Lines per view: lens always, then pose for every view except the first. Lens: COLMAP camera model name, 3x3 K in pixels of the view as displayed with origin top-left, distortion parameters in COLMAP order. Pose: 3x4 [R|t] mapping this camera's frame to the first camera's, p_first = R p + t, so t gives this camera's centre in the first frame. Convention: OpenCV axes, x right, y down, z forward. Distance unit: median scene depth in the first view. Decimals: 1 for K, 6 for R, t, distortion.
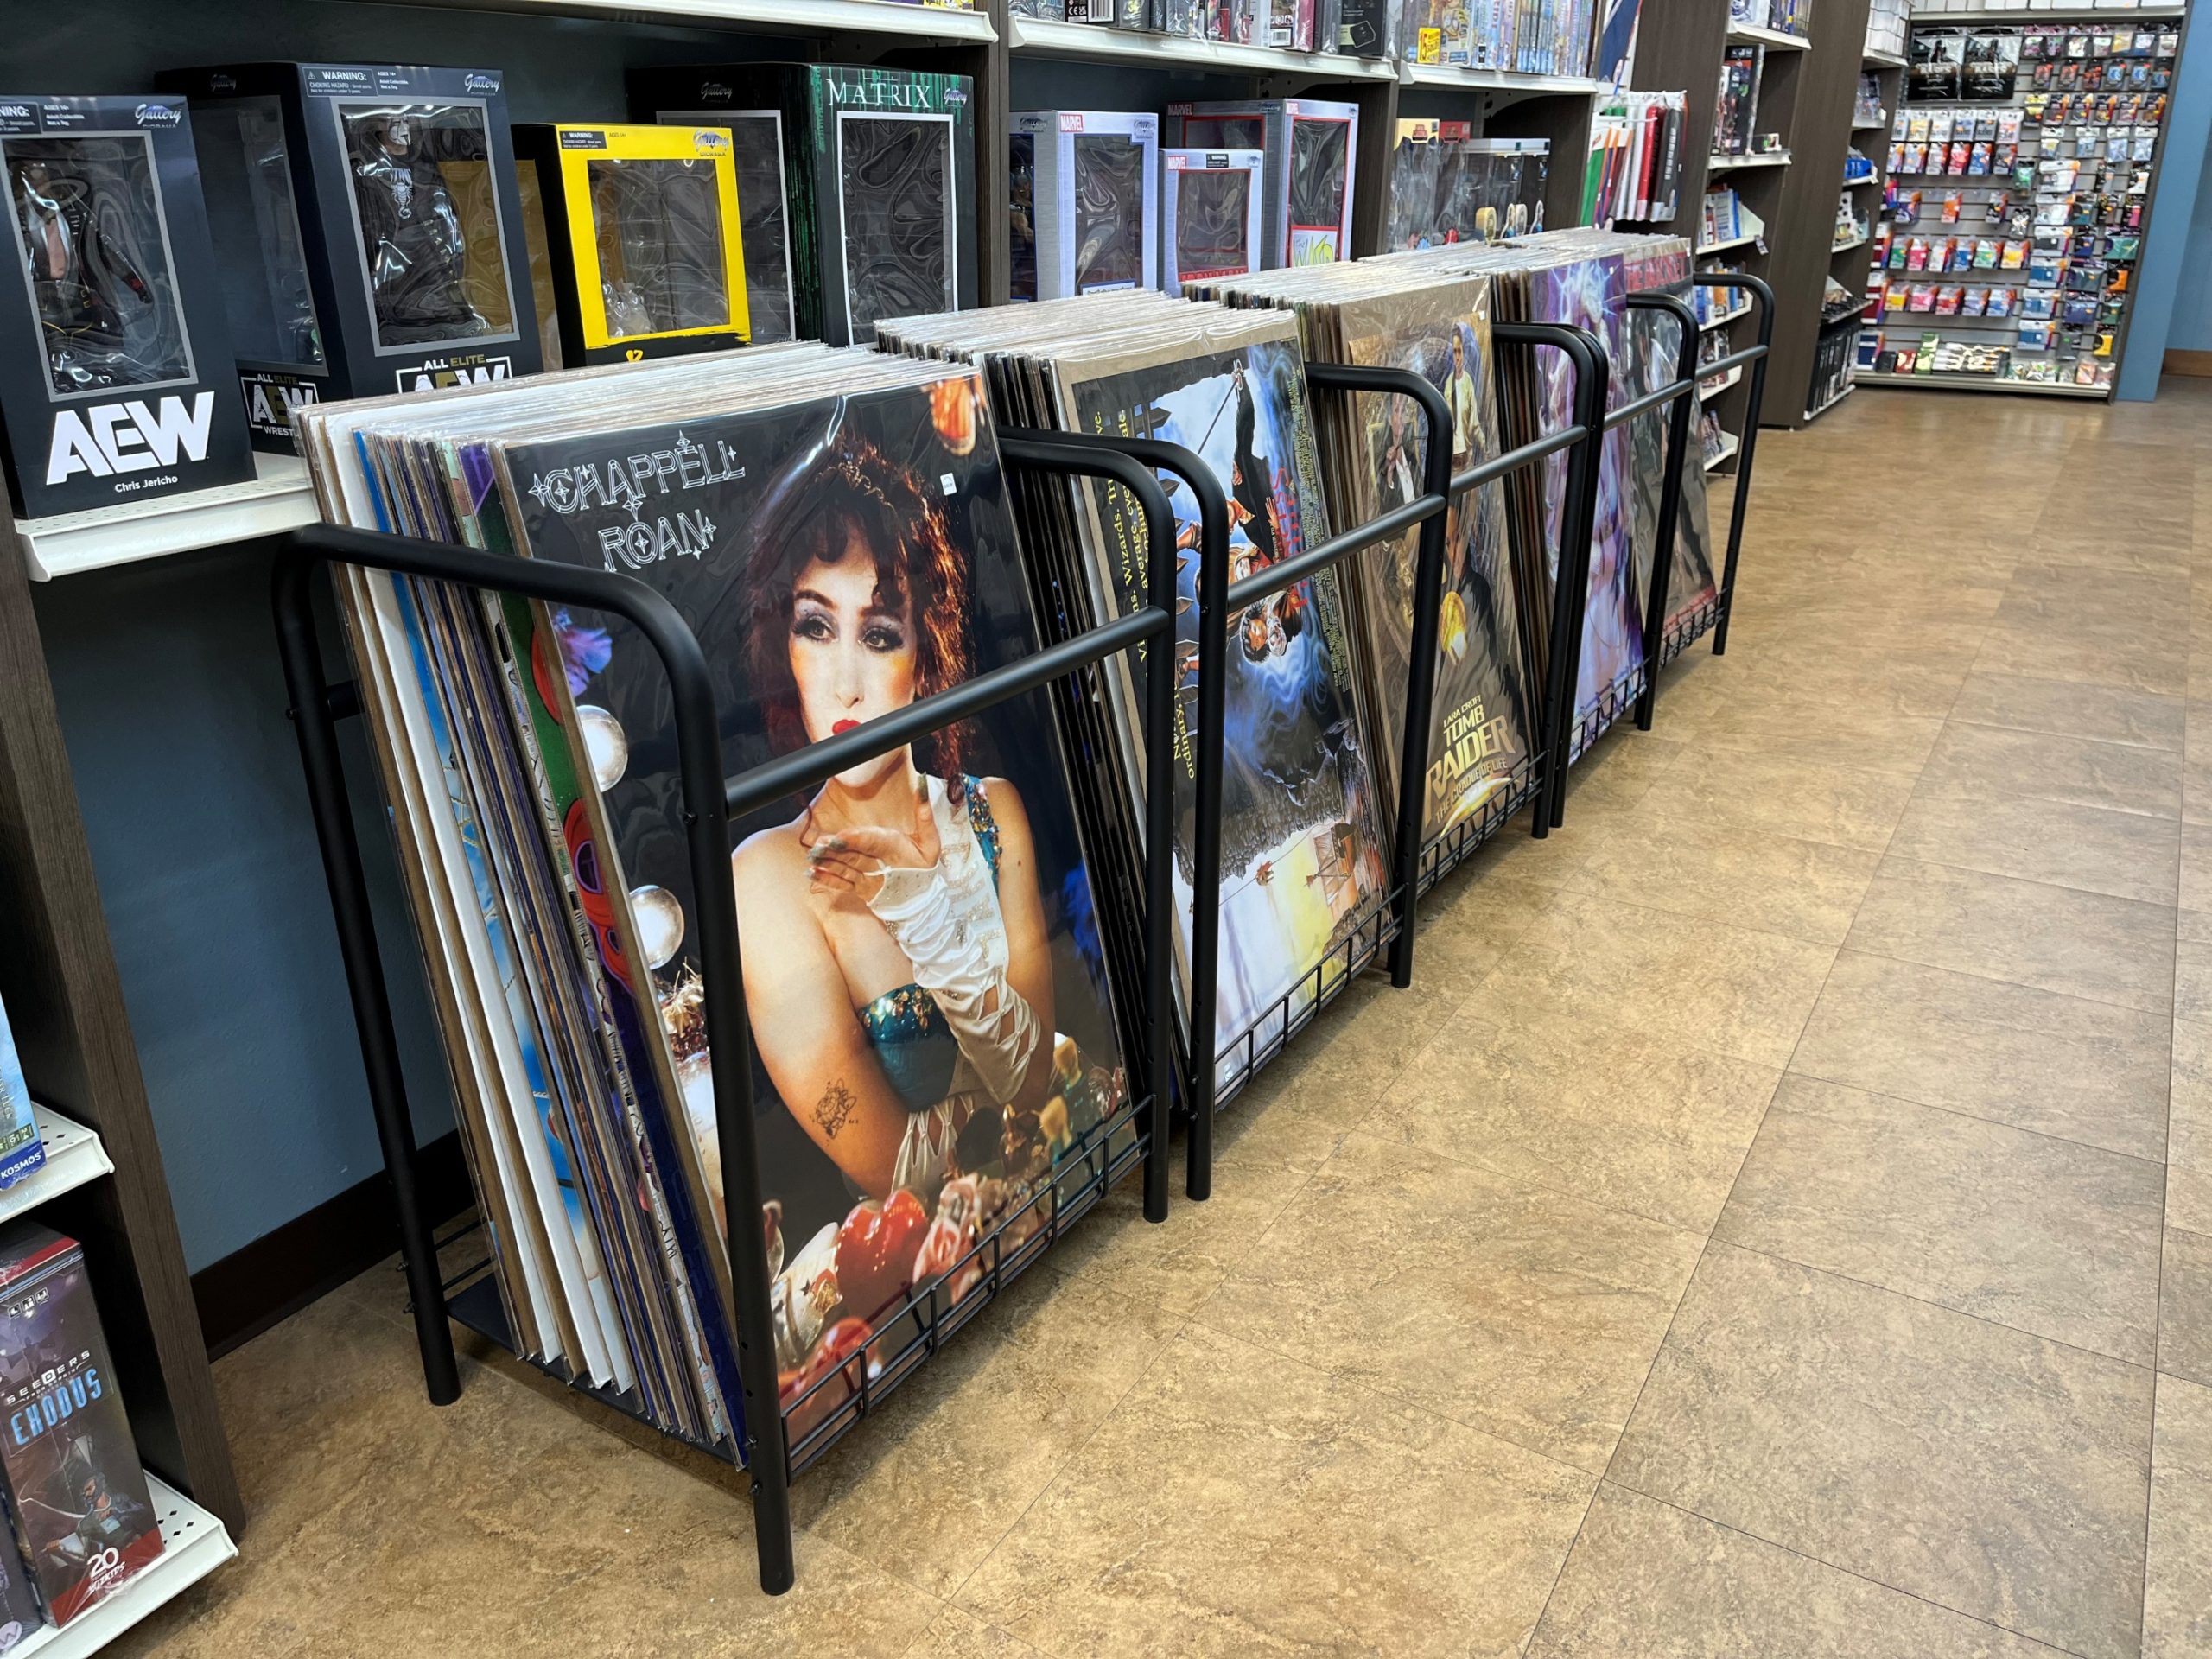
lens RADIAL K [[1678.8, 0, 1090.0], [0, 1678.8, 826.3], [0, 0, 1]] dist [0.049895, -0.063035]
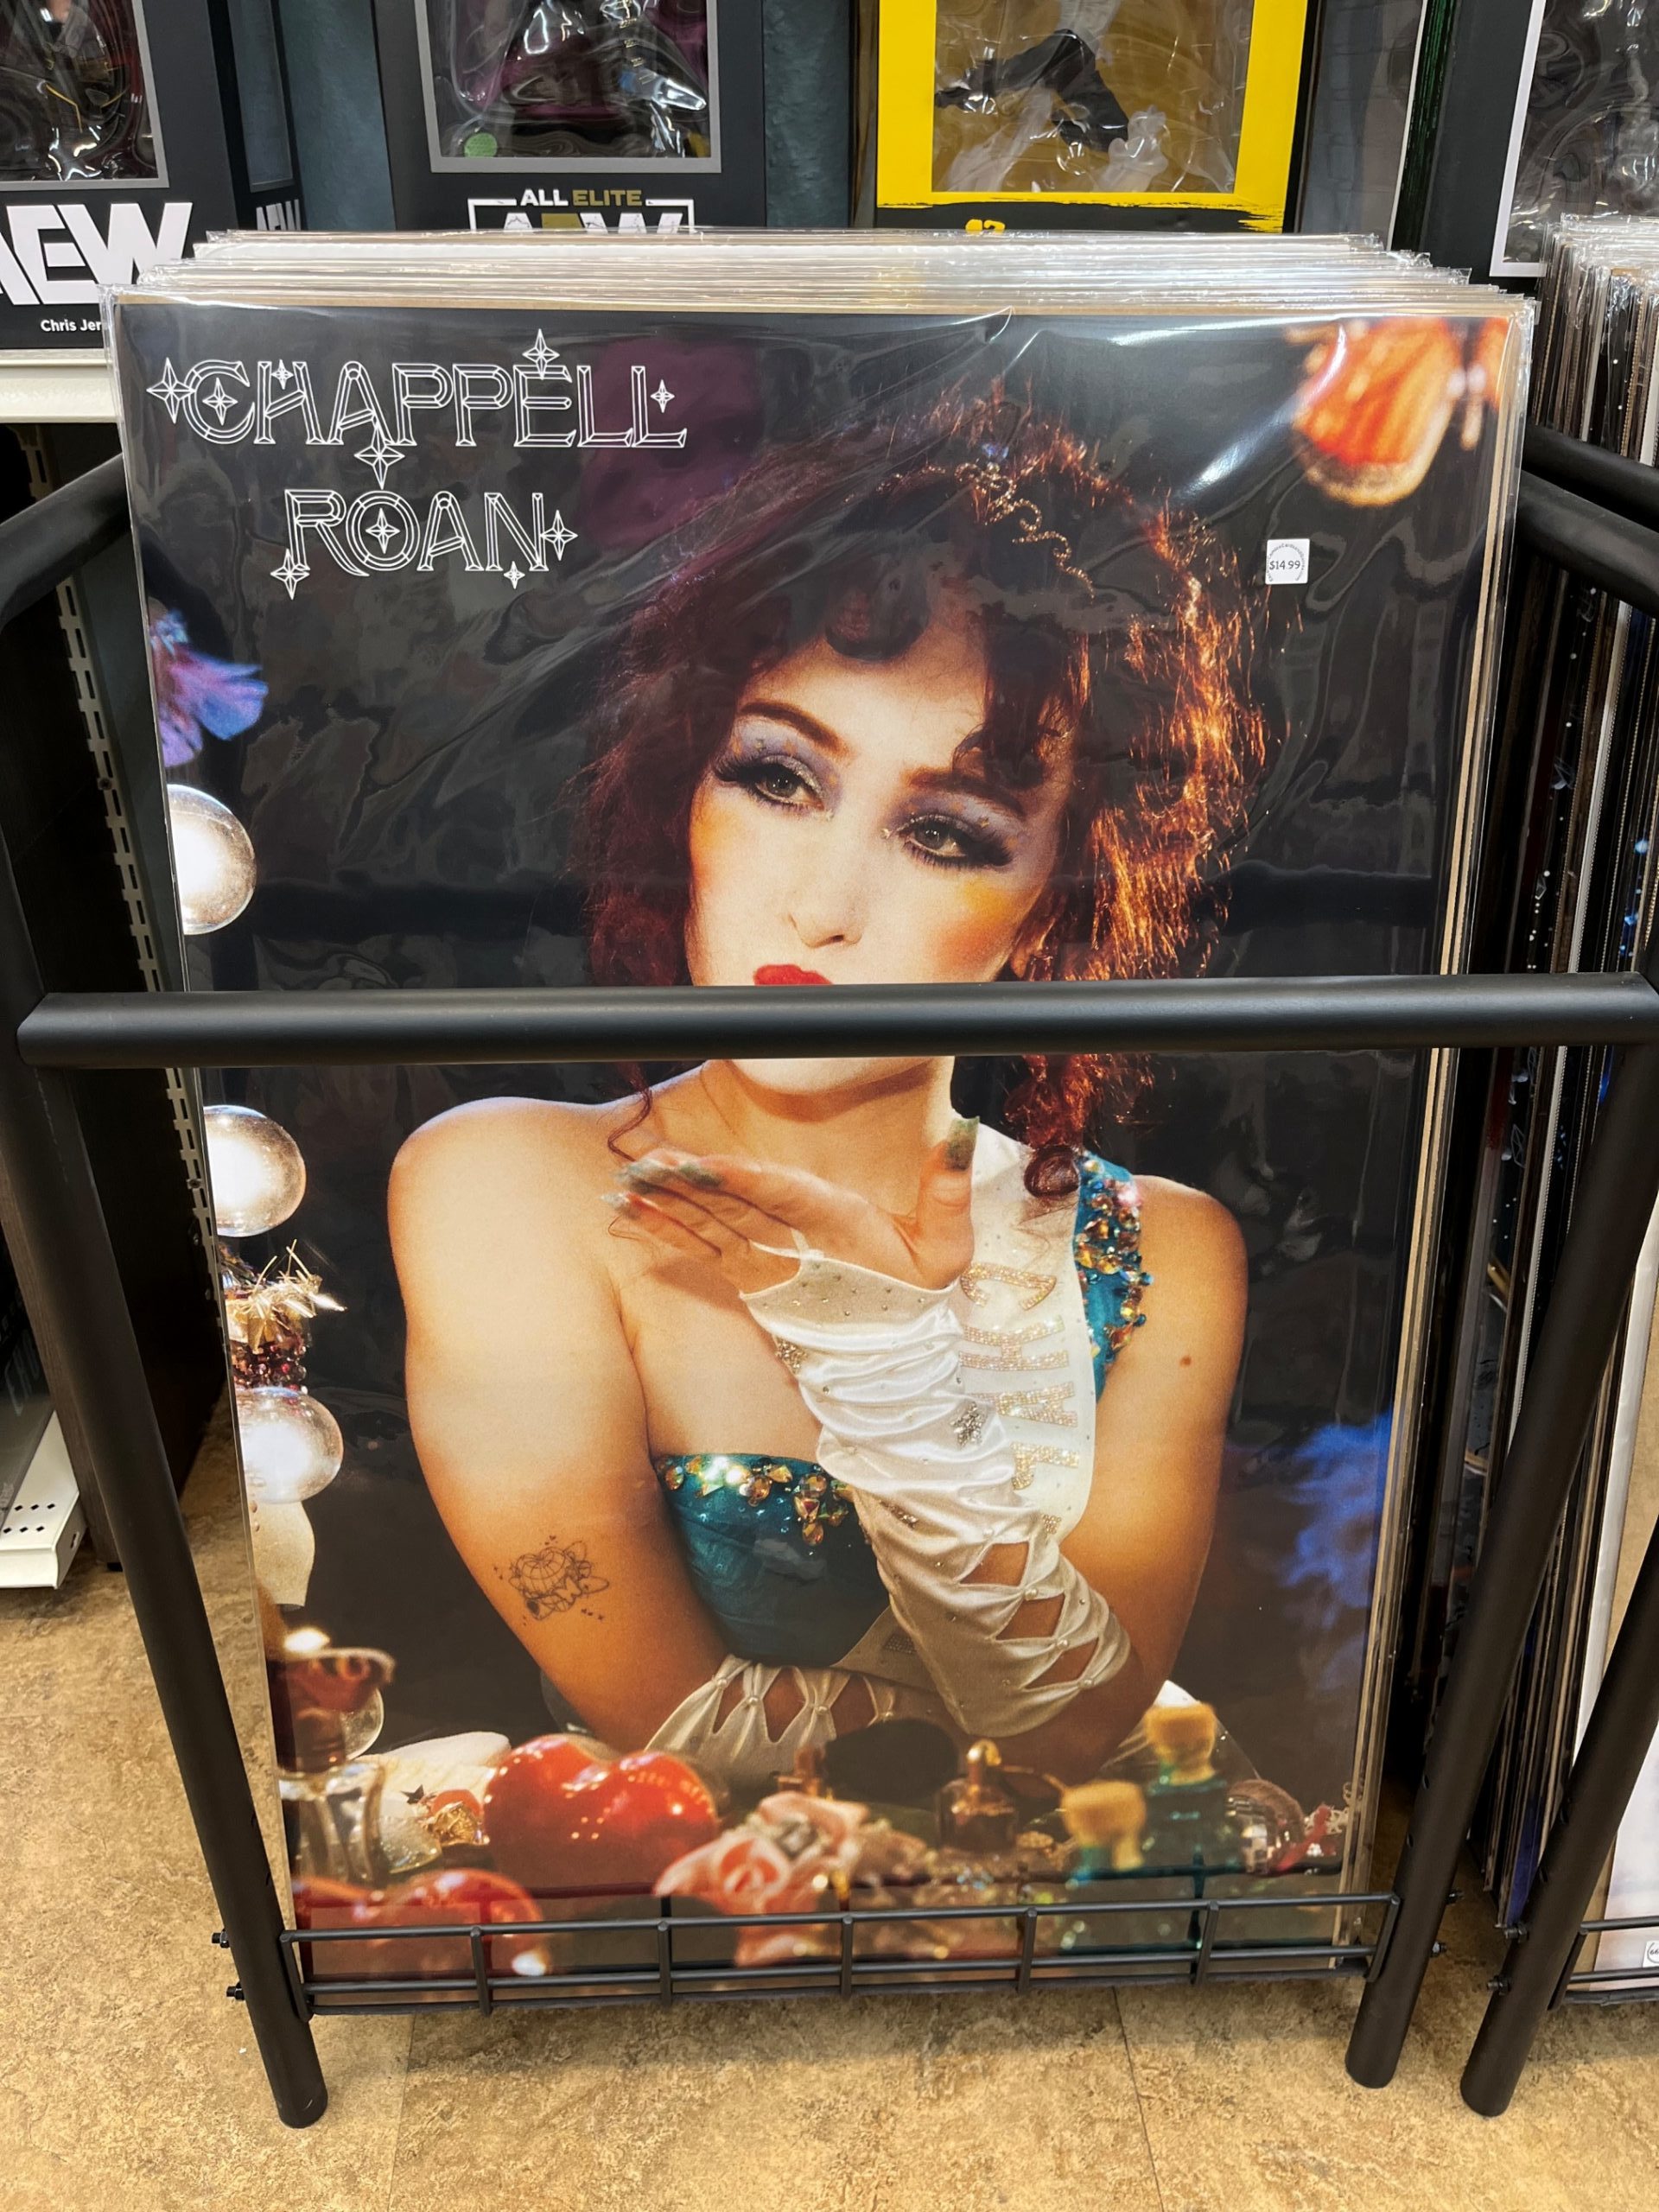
lens RADIAL K [[1678.8, 0, 834.8], [0, 1678.8, 1097.2], [0, 0, 1]] dist [0.049895, -0.063035]
pose [[0.574309, 0.416067, -0.705023, 0.245872], [-0.308511, 0.907718, 0.284375, -0.179394], [0.758281, 0.054189, 0.649672, 0.680449]]
